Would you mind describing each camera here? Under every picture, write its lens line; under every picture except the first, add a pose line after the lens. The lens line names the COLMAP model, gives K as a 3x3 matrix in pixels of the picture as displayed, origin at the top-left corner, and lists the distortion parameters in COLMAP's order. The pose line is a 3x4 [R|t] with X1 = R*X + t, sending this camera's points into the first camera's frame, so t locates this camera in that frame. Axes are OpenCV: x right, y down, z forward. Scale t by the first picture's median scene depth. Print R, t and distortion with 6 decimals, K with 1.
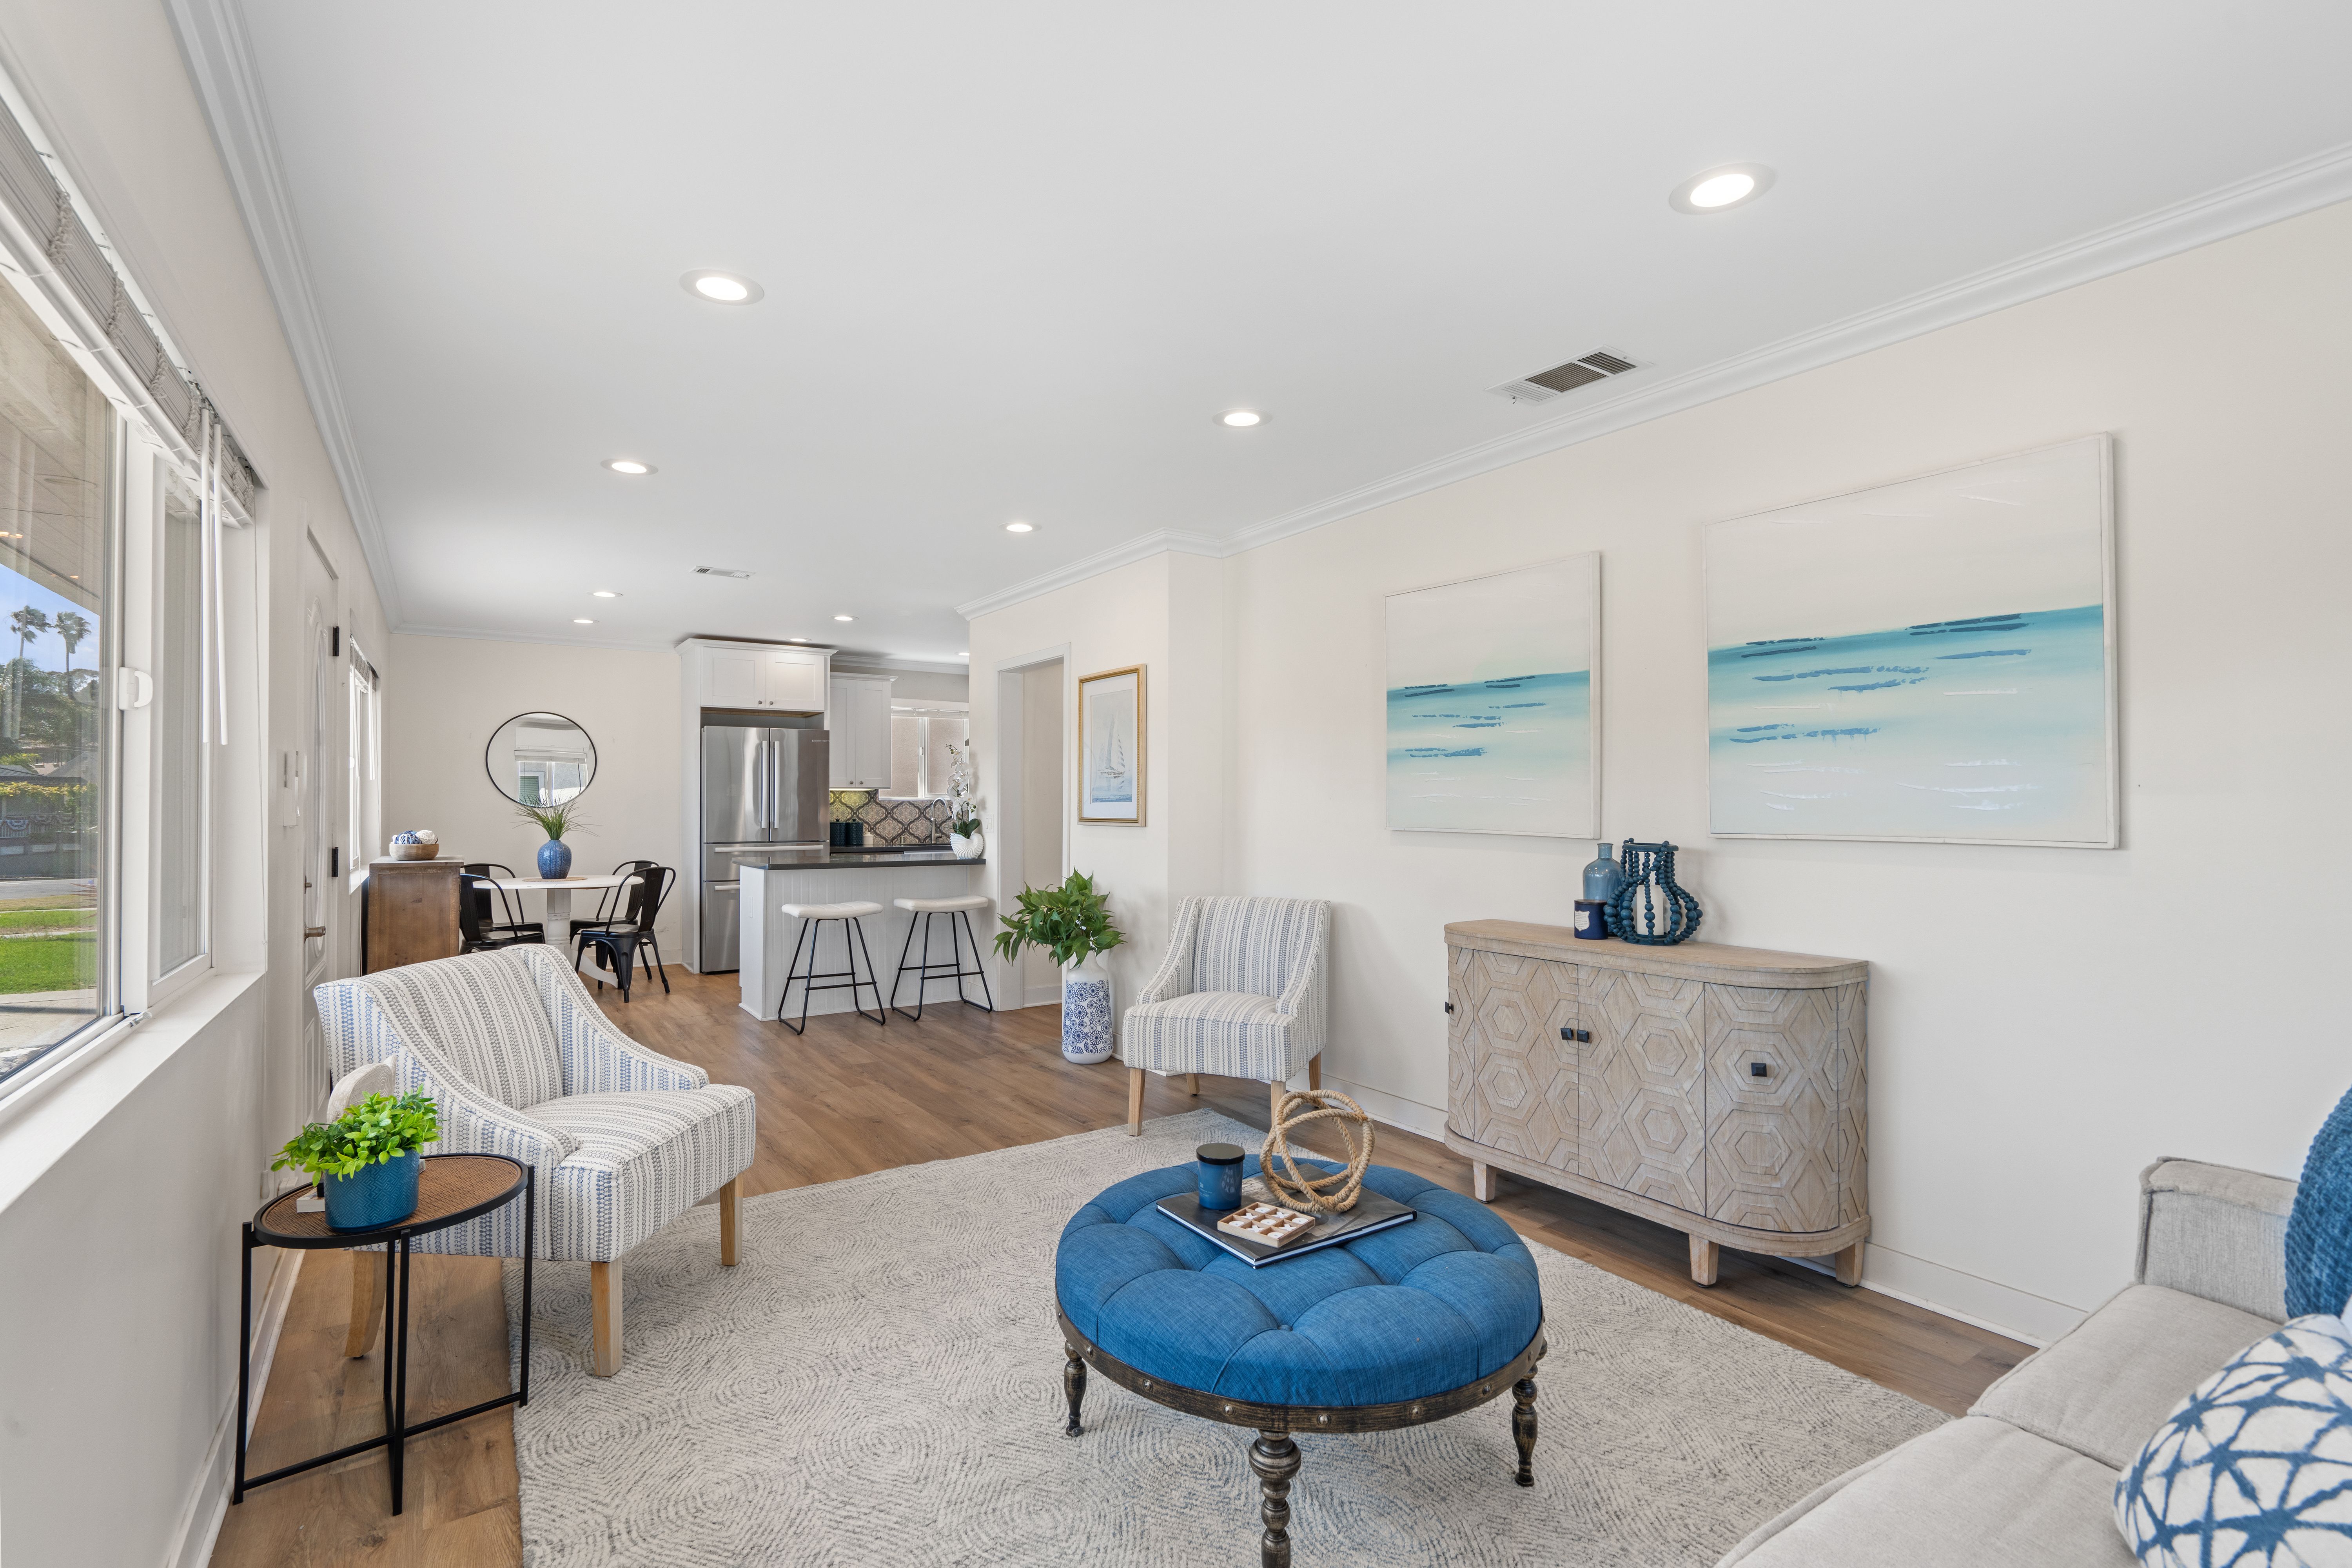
lens RADIAL K [[1095.9, 0, 1177.0], [0, 1095.9, 765.9], [0, 0, 1]] dist [-0.001372, 0.000464]
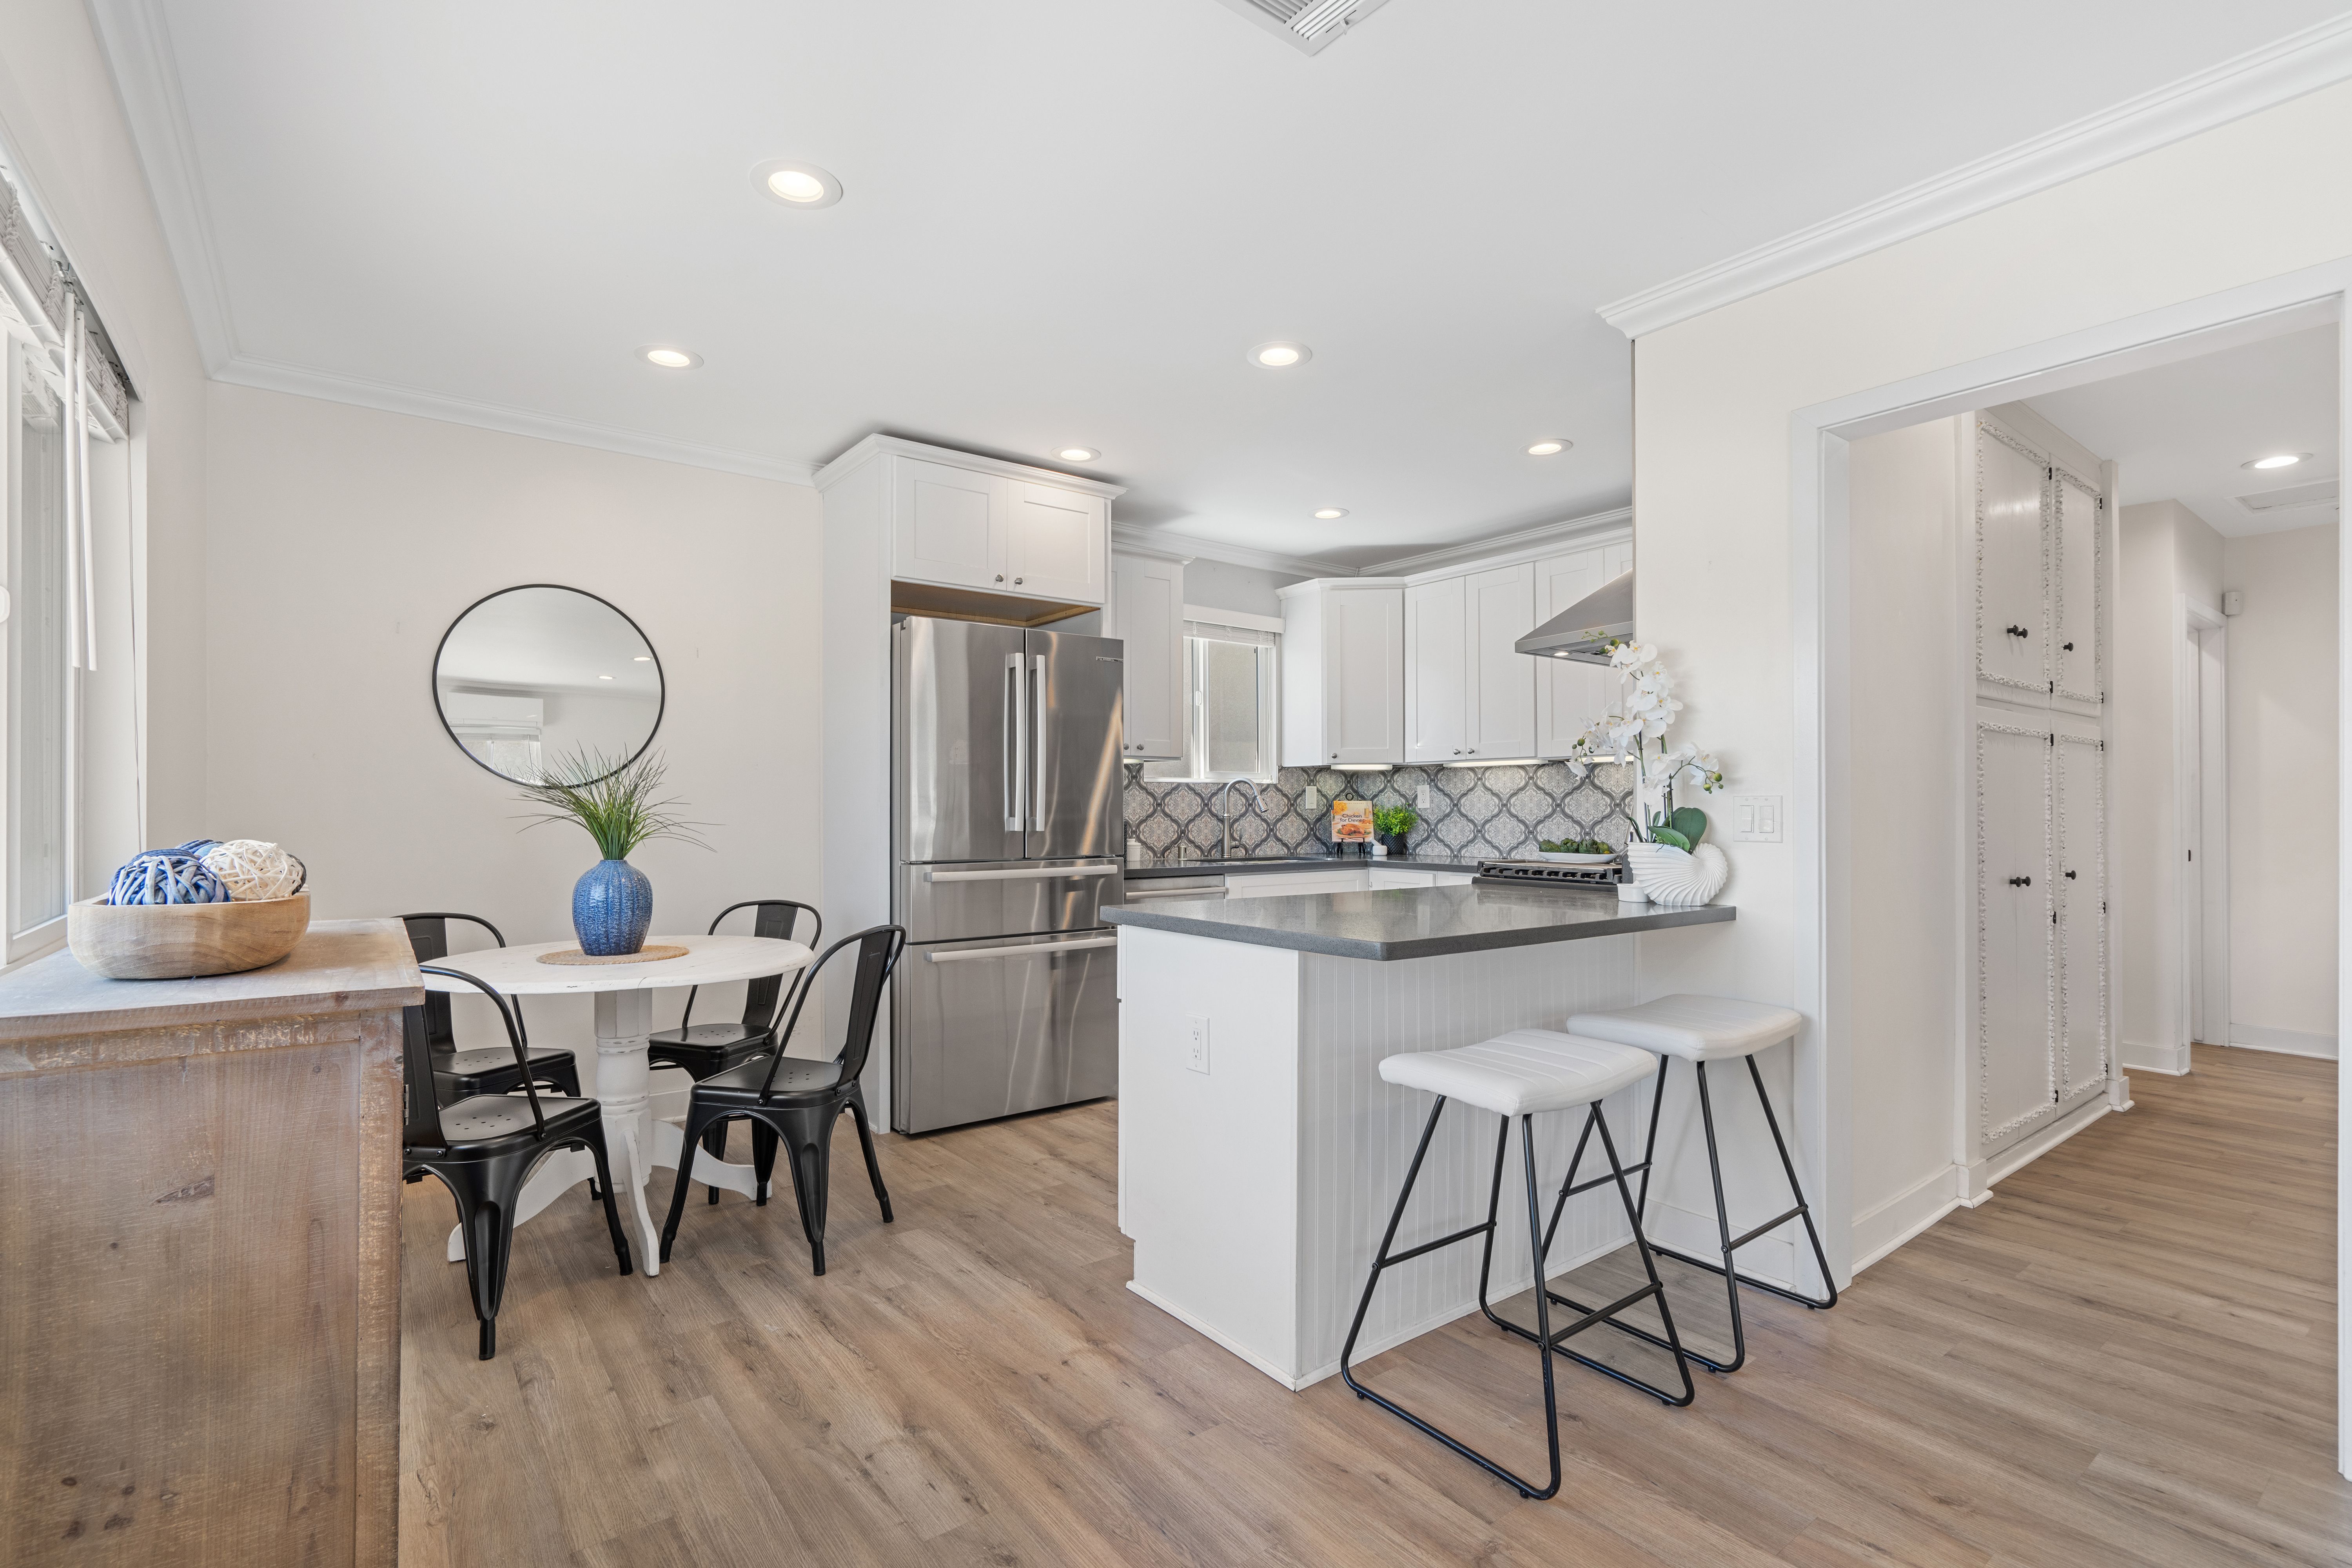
lens RADIAL K [[1072.7, 0, 1182.6], [0, 1072.7, 781.2], [0, 0, 1]] dist [0.001308, -0.035890]
pose [[0.997101, 0.003391, 0.076017, -0.327993], [-0.004229, 0.999932, 0.010858, 0.027766], [-0.075975, -0.011148, 0.997047, 0.496869]]
